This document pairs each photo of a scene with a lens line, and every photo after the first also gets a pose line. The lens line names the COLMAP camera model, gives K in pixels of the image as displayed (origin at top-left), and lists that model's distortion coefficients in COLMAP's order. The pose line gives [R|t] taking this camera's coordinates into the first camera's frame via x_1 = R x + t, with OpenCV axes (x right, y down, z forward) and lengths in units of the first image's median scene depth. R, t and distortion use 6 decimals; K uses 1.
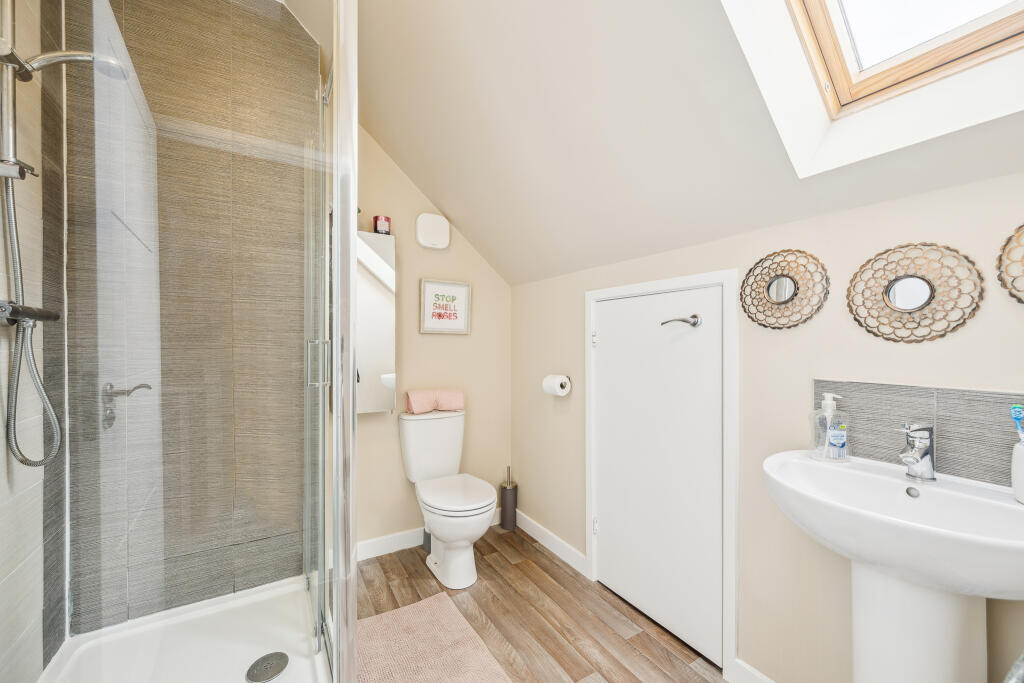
lens RADIAL K [[399.9, 0, 507.3], [0, 399.9, 338.7], [0, 0, 1]] dist [0.012068, -0.000287]
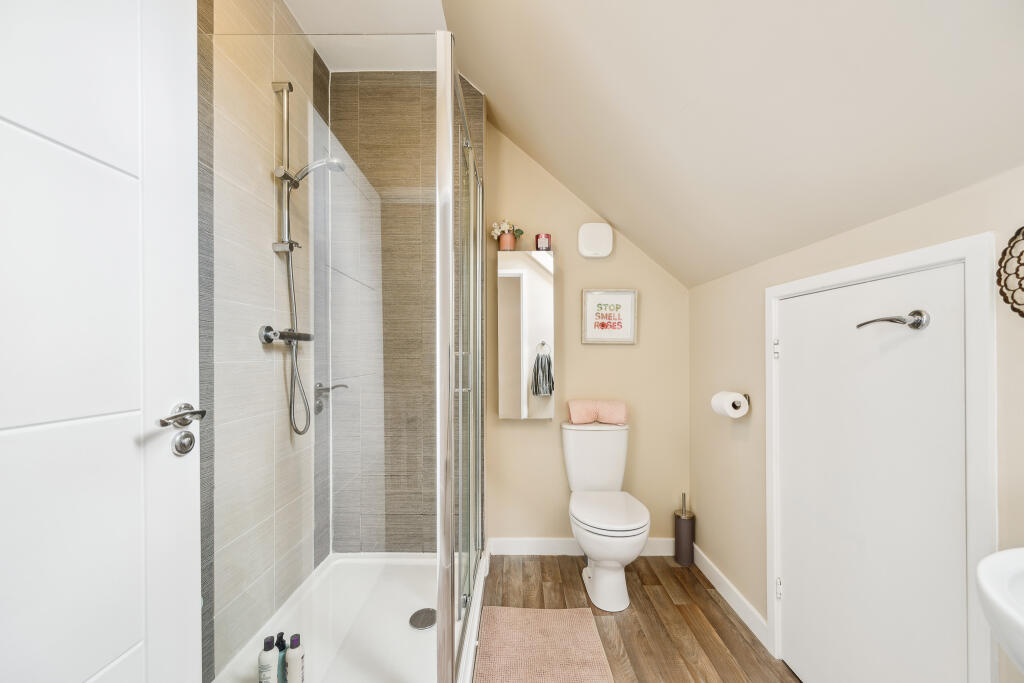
lens RADIAL K [[399.9, 0, 505.9], [0, 399.9, 347.9], [0, 0, 1]] dist [0.012068, -0.000287]
pose [[0.854562, -0.011556, -0.519221, 0.172028], [0.011146, 0.999930, -0.003910, -0.002225], [0.519230, -0.002446, 0.854631, 0.055212]]
